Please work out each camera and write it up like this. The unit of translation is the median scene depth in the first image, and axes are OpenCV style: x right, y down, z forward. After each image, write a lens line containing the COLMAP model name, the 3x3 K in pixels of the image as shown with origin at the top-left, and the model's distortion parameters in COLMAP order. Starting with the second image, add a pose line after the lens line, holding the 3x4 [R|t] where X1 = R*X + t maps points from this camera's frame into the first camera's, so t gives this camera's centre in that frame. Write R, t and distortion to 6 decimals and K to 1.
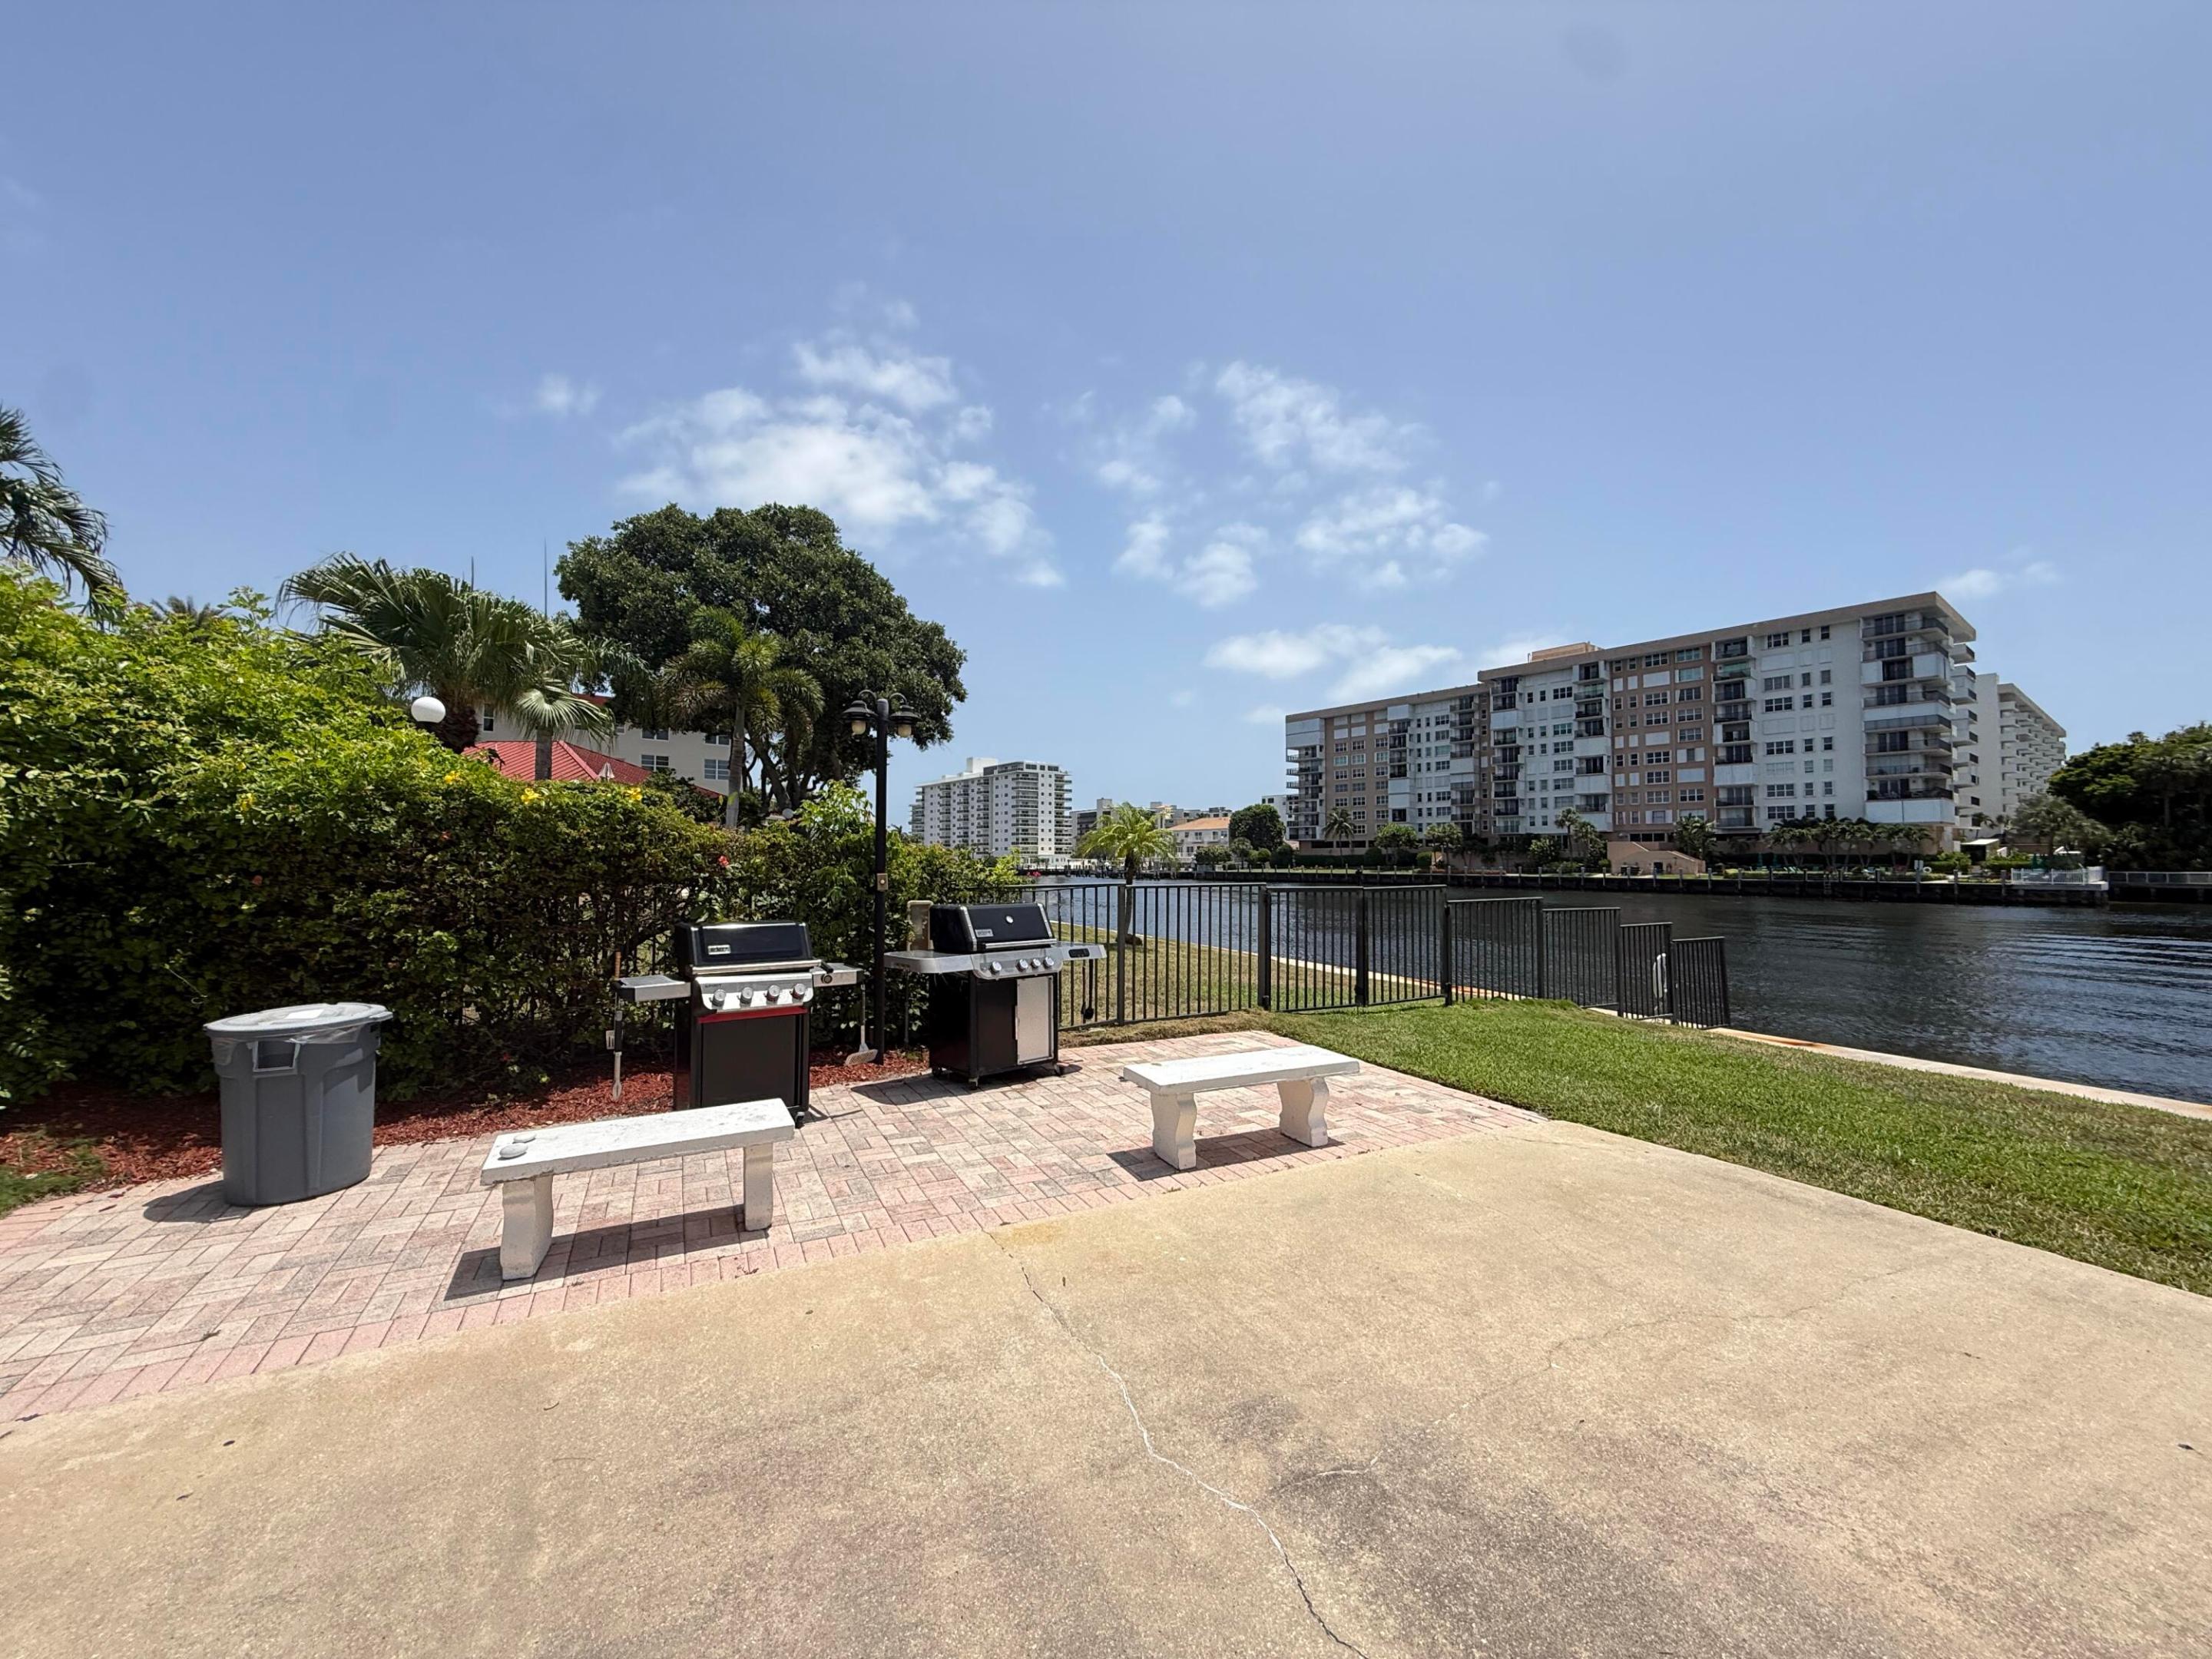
lens RADIAL K [[883.4, 0, 1103.3], [0, 883.4, 836.3], [0, 0, 1]] dist [0.000674, 0.000030]
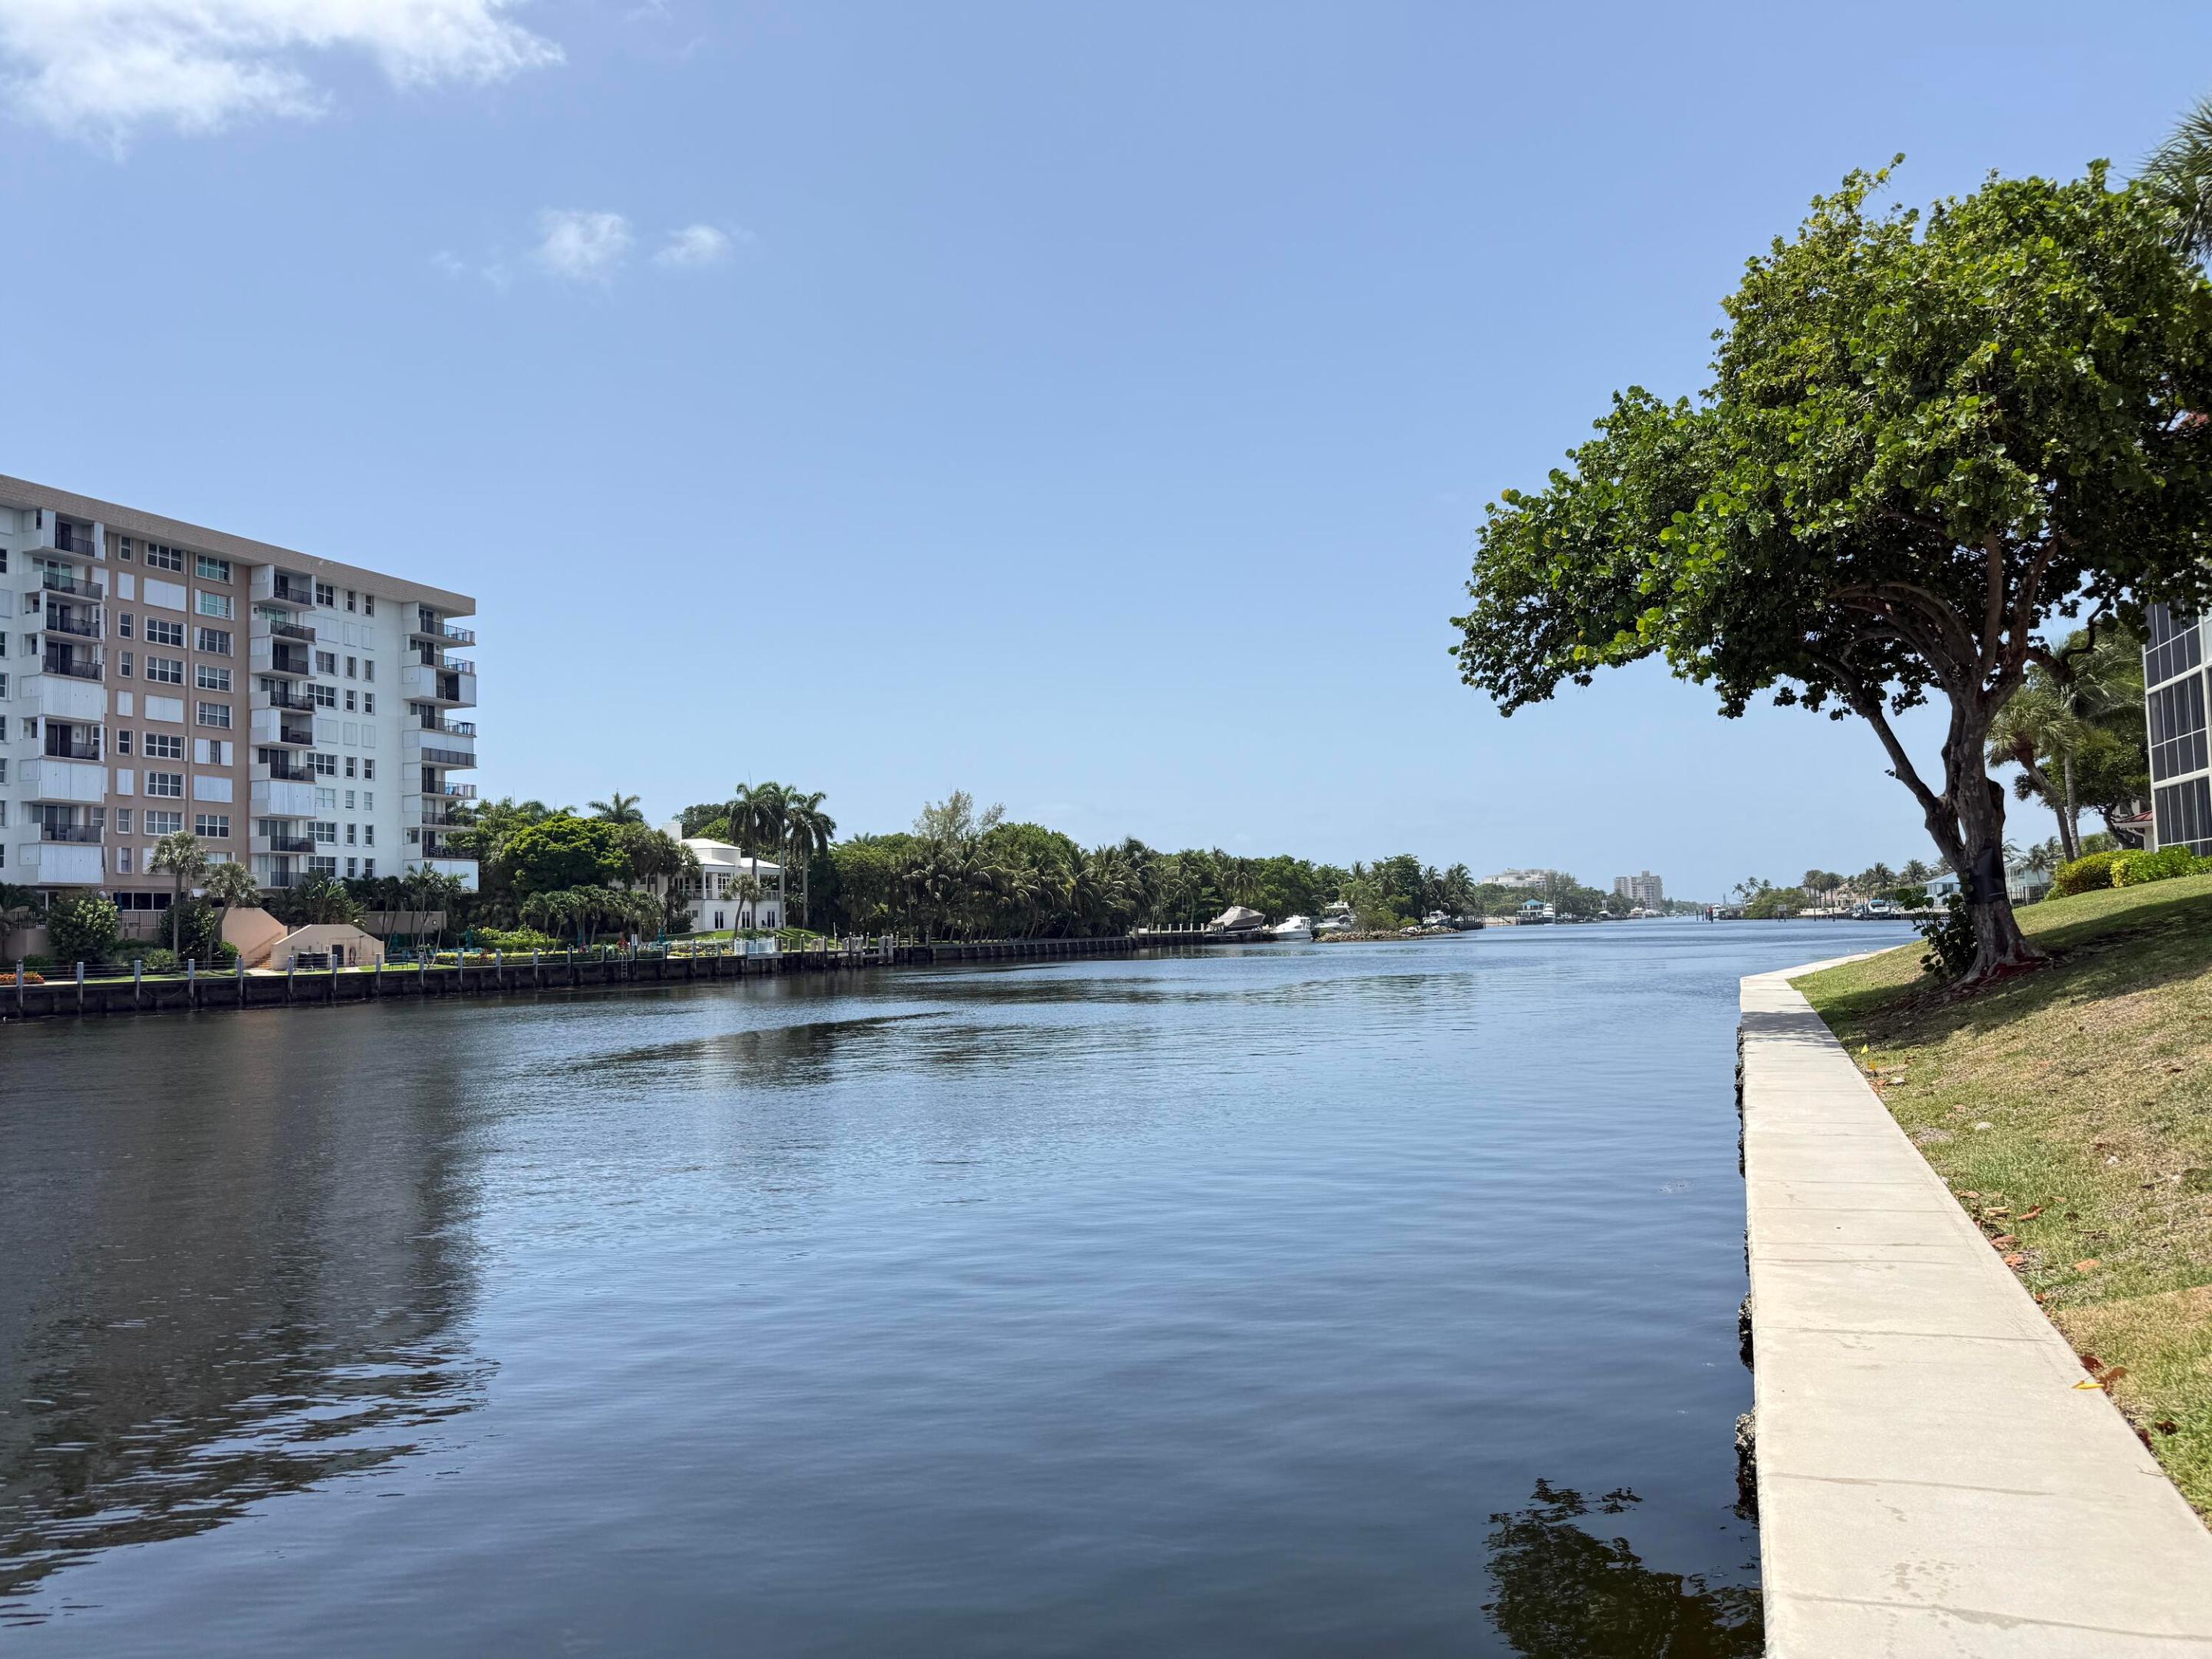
lens RADIAL K [[1523.2, 0, 1105.0], [0, 1523.2, 830.8], [0, 0, 1]] dist [0.003130, 0.000664]
pose [[-0.526172, 0.068921, 0.847581, -0.440599], [0.005979, 0.996985, -0.077358, 0.034420], [-0.850357, -0.035636, -0.524998, 1.084188]]
